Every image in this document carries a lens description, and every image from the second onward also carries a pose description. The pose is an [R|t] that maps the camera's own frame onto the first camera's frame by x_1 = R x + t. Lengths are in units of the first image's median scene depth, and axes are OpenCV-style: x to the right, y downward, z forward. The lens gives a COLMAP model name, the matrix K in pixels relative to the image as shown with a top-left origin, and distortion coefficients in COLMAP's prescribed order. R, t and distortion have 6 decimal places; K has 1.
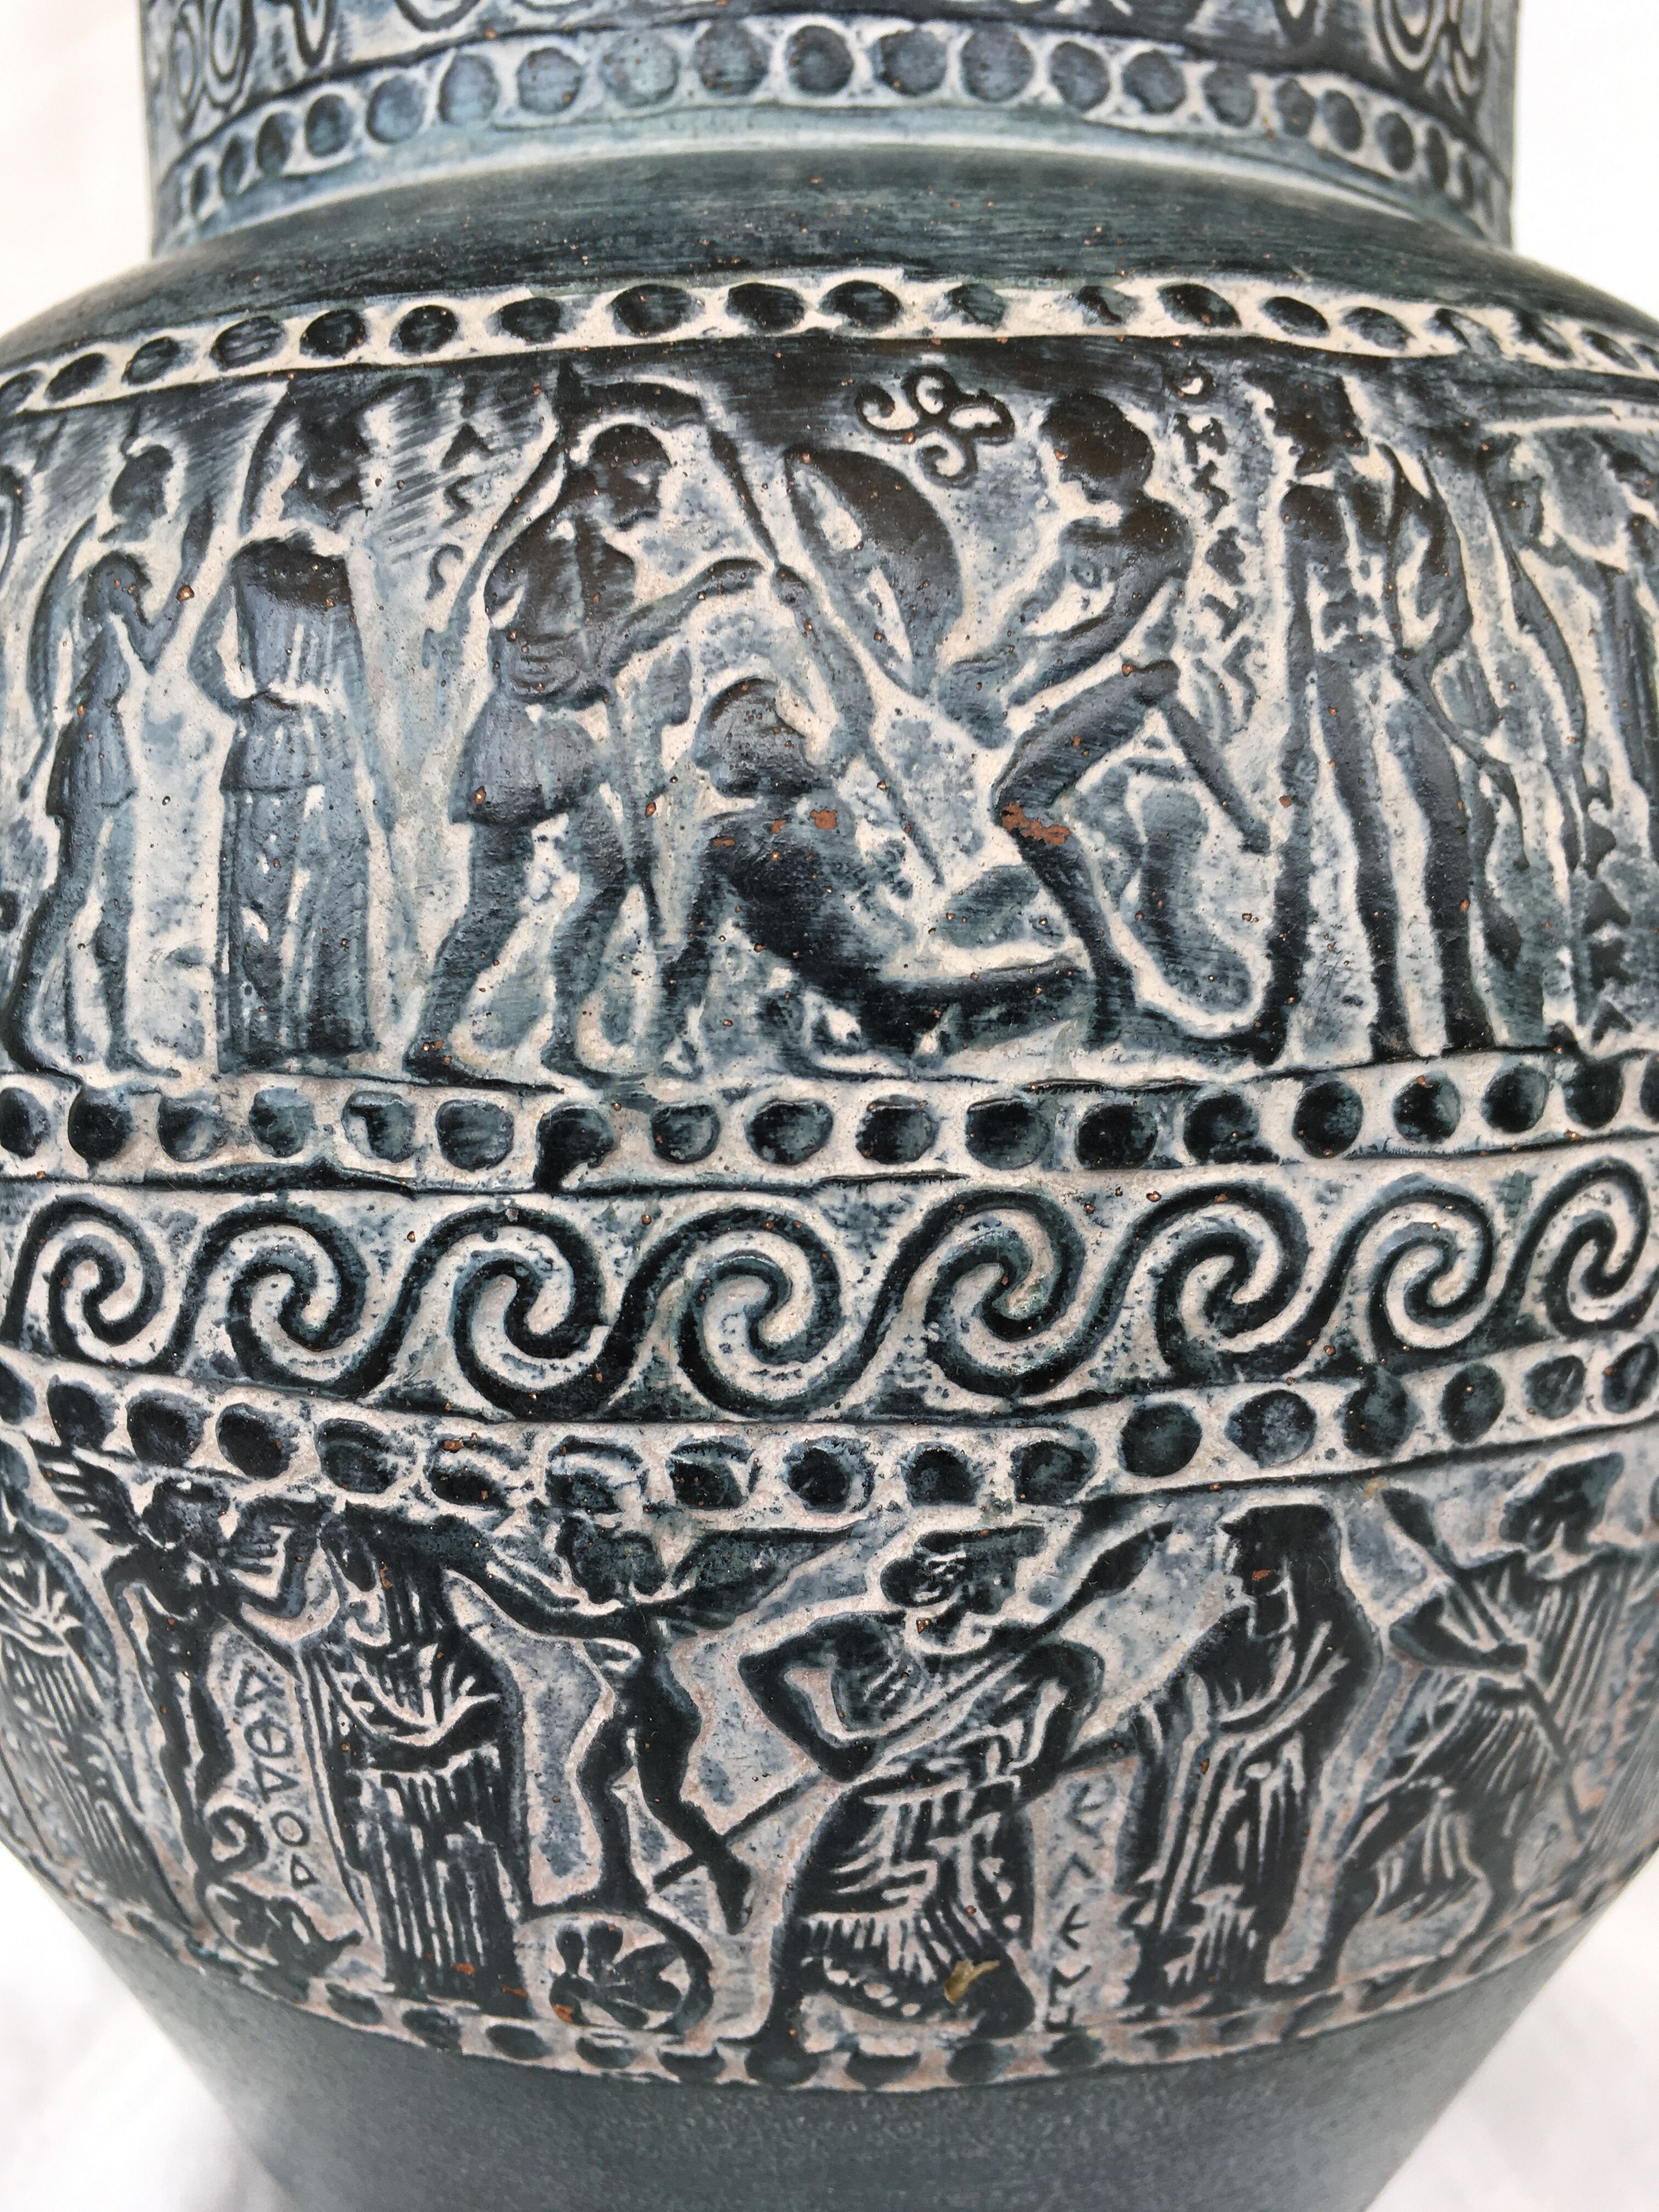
lens RADIAL K [[1988.3, 0, 829.5], [0, 1988.3, 1106.0], [0, 0, 1]] dist [0.059530, -0.125021]
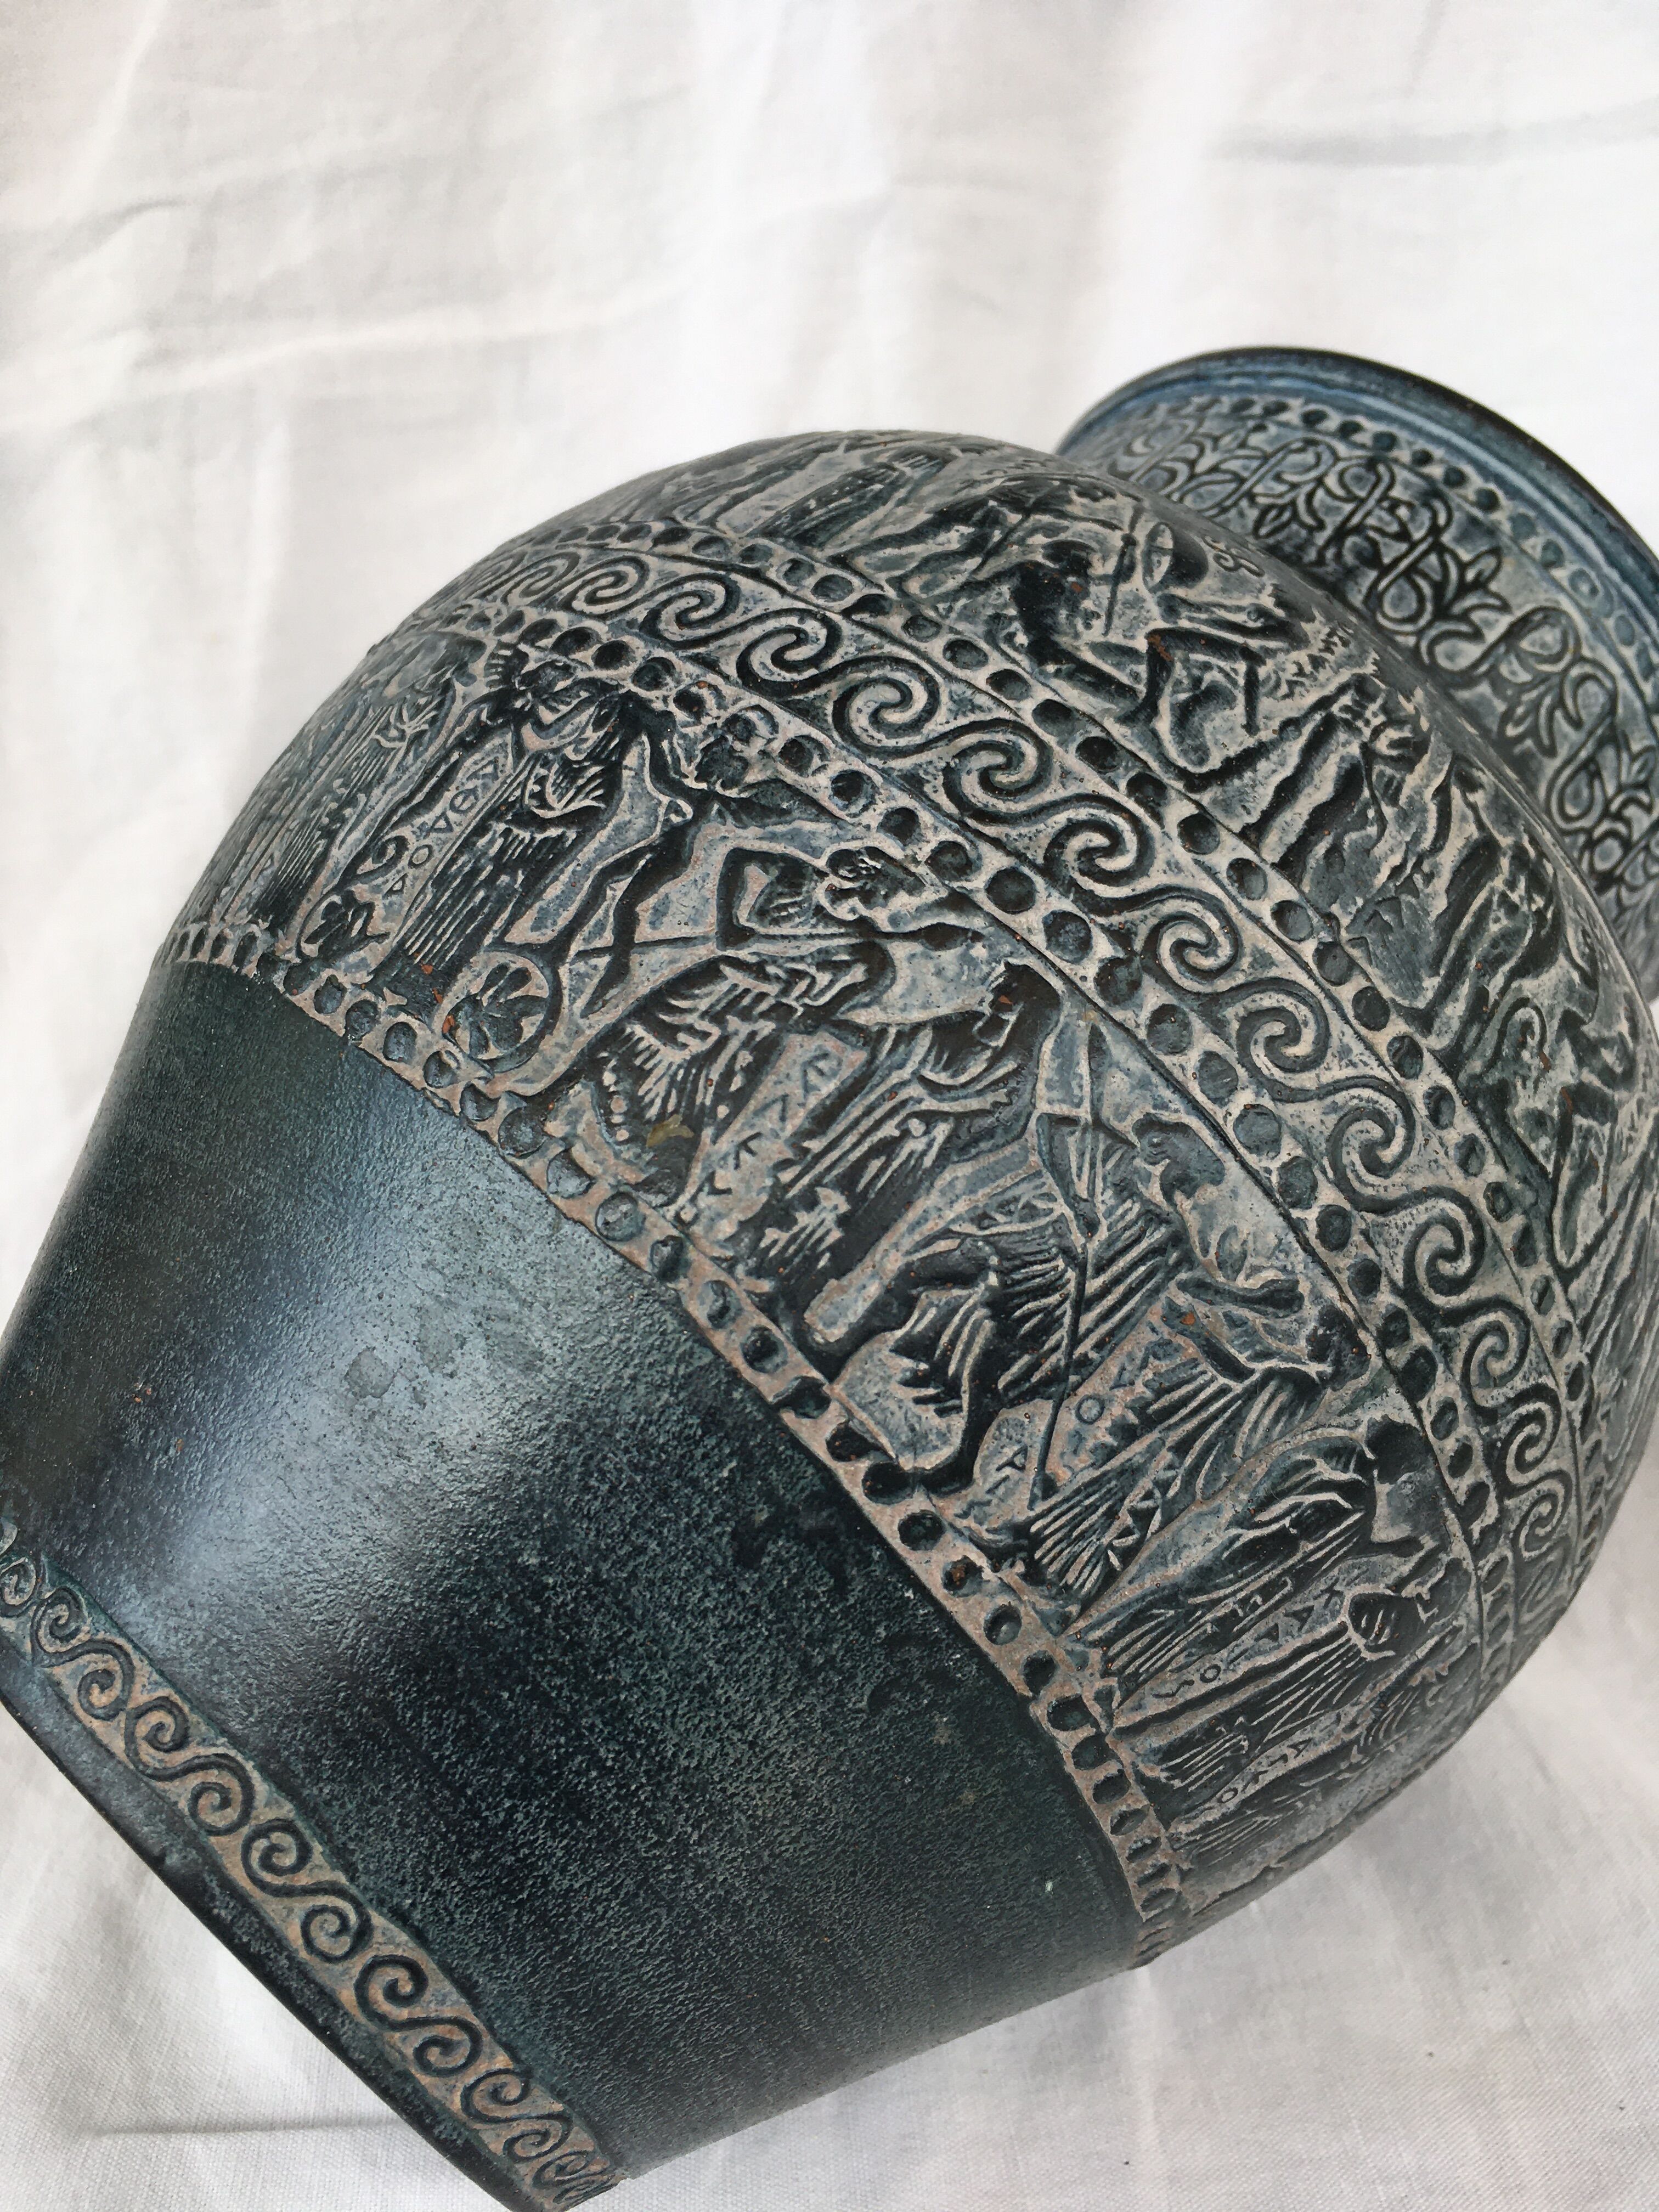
lens RADIAL K [[1988.3, 0, 829.5], [0, 1988.3, 1106.0], [0, 0, 1]] dist [0.059530, -0.125021]
pose [[0.754806, 0.569325, -0.325787, 0.698965], [-0.646873, 0.563733, -0.513577, 1.230834], [-0.108735, 0.598393, 0.793790, -0.214629]]
